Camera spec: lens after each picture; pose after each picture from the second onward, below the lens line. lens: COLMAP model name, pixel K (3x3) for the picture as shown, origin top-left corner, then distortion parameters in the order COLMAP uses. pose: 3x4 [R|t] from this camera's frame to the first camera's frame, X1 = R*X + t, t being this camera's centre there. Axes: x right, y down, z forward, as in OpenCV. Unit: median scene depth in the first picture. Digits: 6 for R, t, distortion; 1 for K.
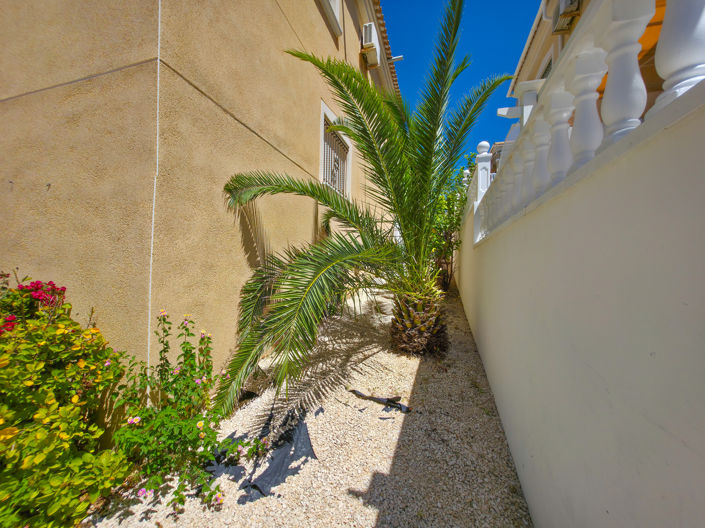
lens RADIAL K [[281.2, 0, 352.4], [0, 281.2, 263.8], [0, 0, 1]] dist [0.001318, 0.000184]
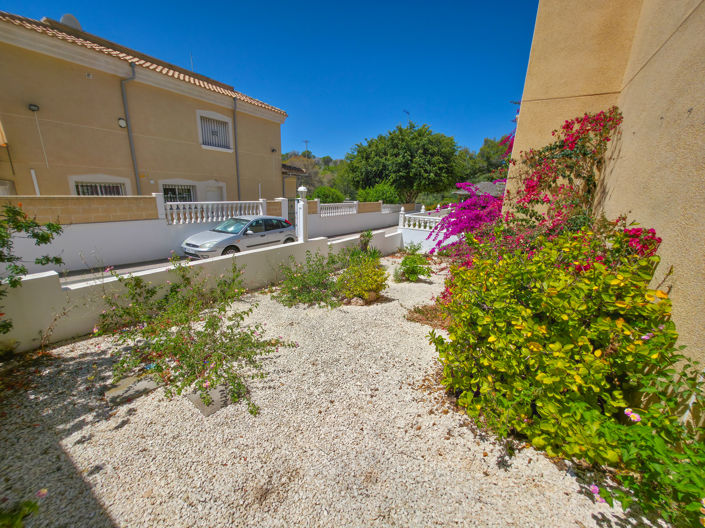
lens RADIAL K [[281.2, 0, 352.5], [0, 281.2, 268.2], [0, 0, 1]] dist [0.001318, 0.000184]
pose [[-0.215842, 0.231183, -0.948666, 0.039673], [-0.036864, 0.968945, 0.244512, -0.005033], [0.975732, 0.087747, -0.200617, 0.341982]]
